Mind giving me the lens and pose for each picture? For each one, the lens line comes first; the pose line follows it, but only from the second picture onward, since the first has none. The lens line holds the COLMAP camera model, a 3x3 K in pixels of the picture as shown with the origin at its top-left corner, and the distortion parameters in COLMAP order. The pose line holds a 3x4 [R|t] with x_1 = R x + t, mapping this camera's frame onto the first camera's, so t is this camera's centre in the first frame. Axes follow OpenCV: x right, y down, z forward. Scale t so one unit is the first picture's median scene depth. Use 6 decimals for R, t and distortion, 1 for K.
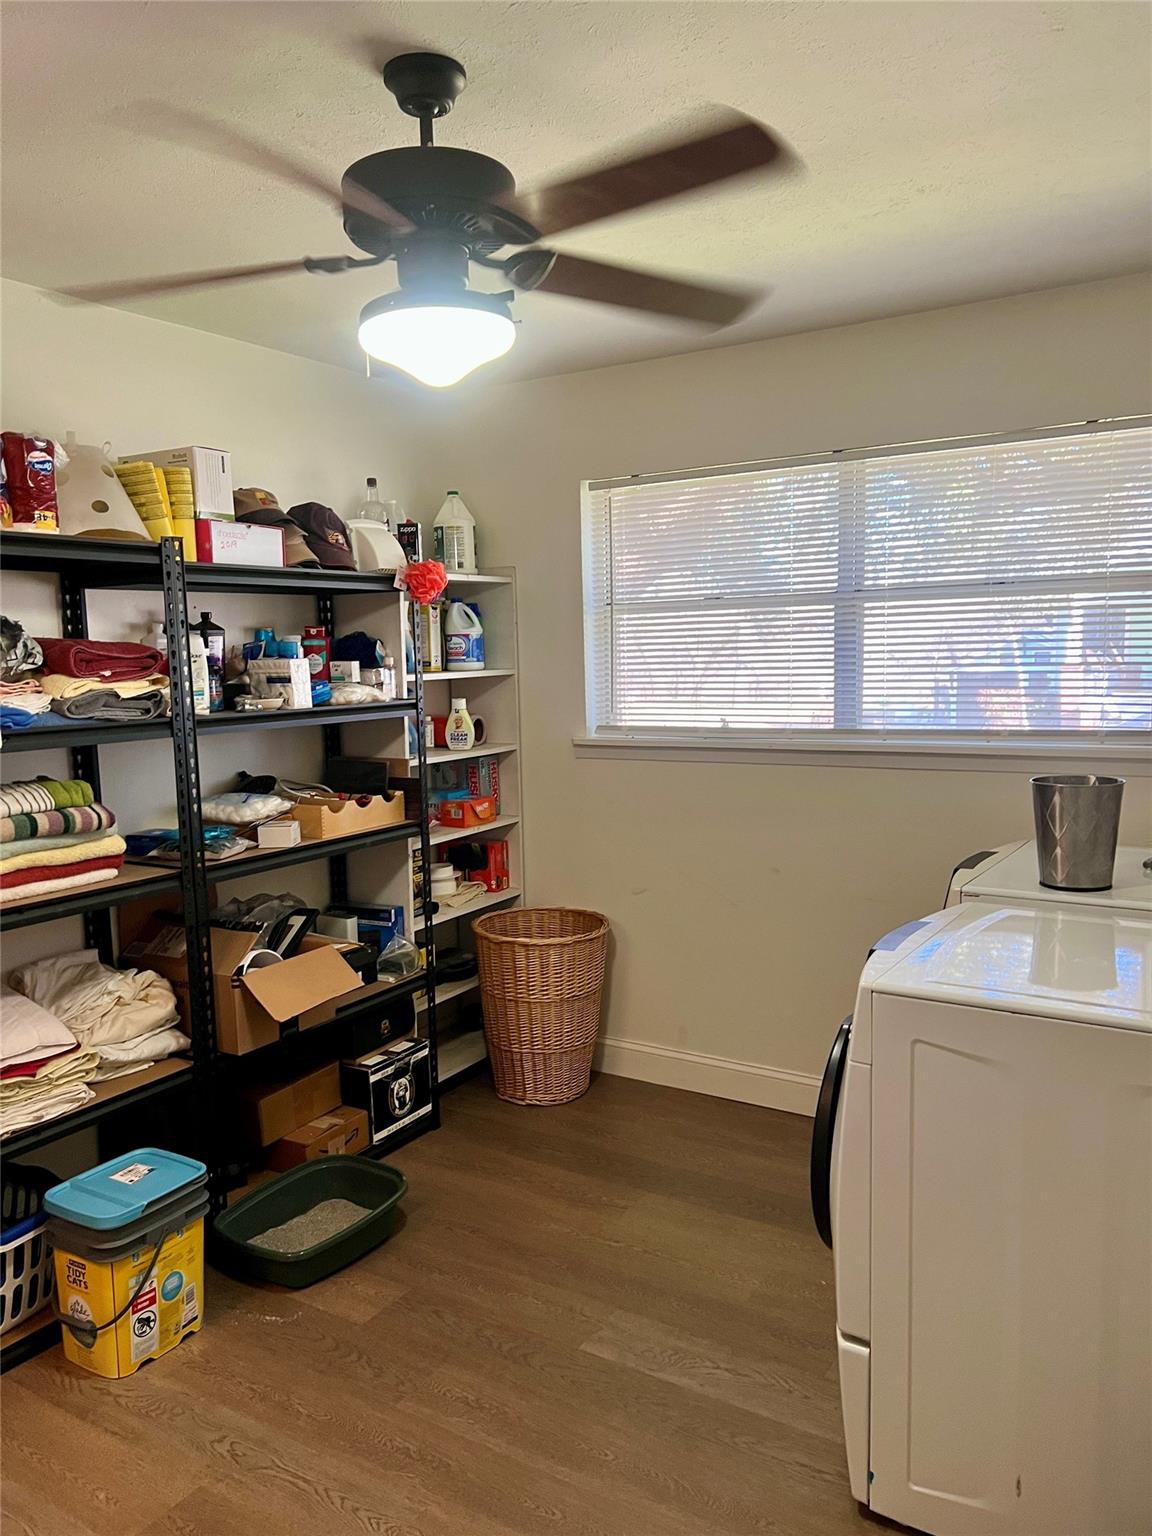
lens RADIAL K [[1177.9, 0, 579.5], [0, 1177.9, 773.1], [0, 0, 1]] dist [-0.001228, -0.003847]
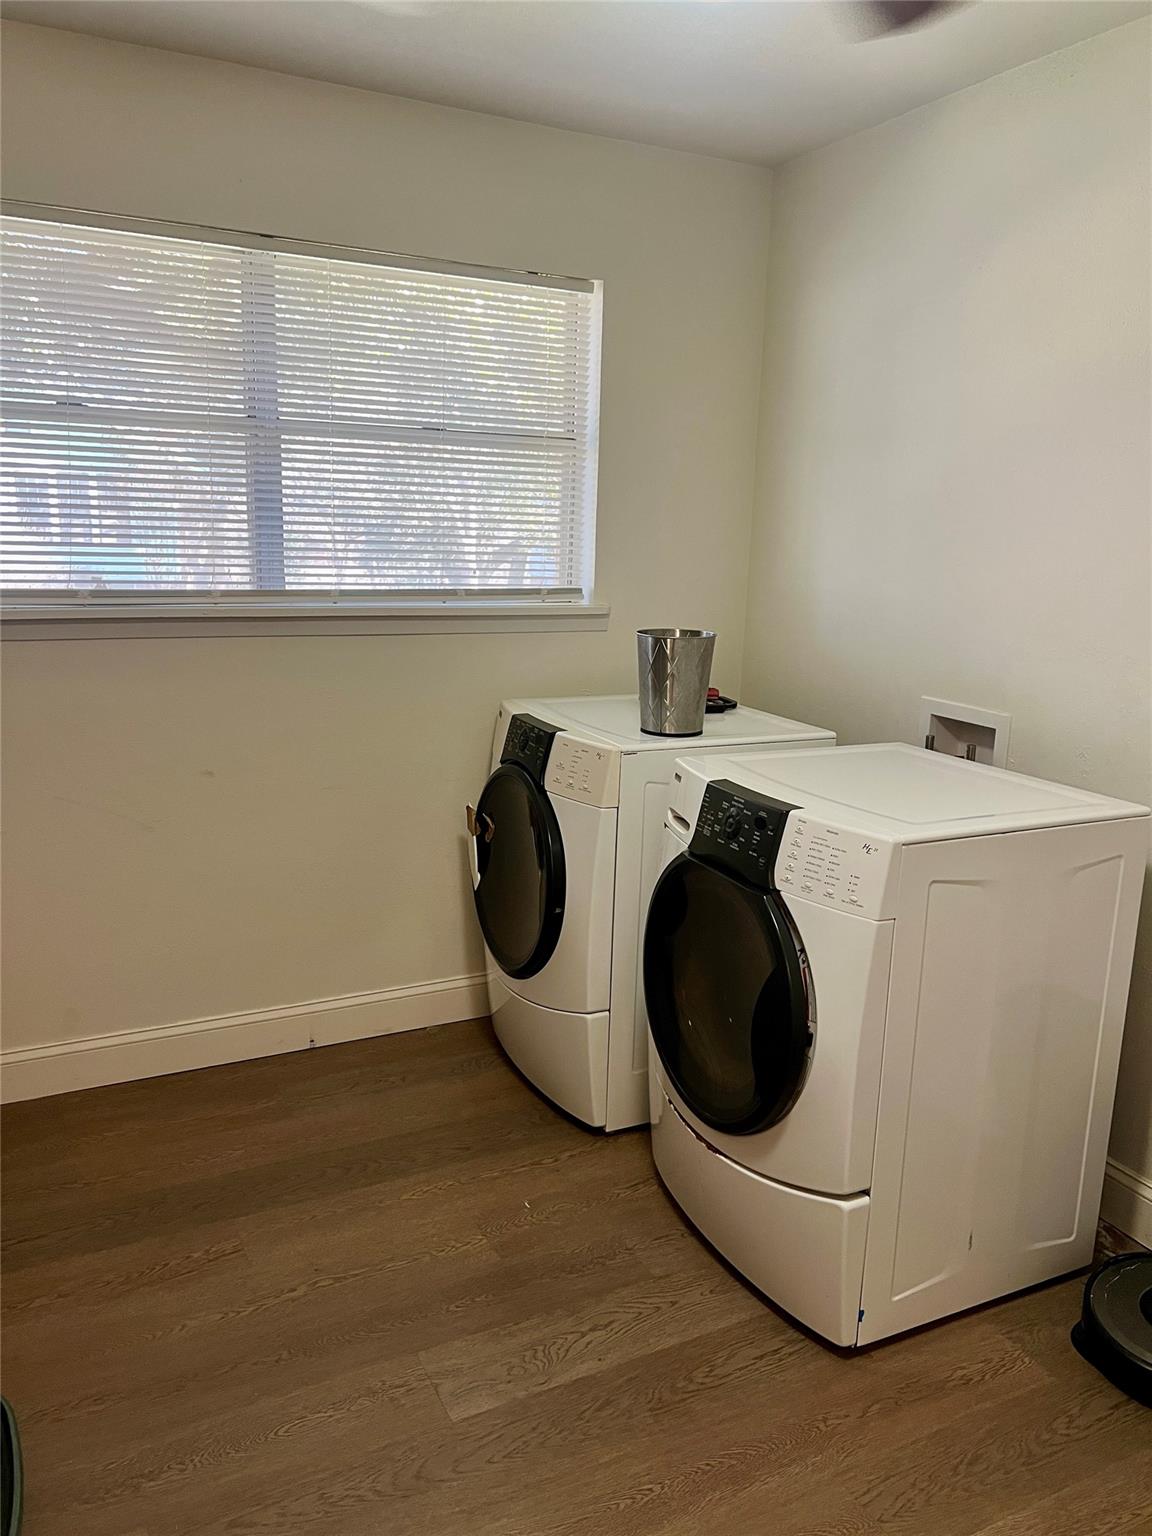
lens RADIAL K [[1177.9, 0, 578.2], [0, 1177.9, 764.9], [0, 0, 1]] dist [-0.001228, -0.003847]
pose [[0.485425, -0.135954, 0.863643, -0.399681], [0.045136, 0.990415, 0.130542, -0.014314], [-0.873113, -0.024387, 0.486908, 0.415010]]
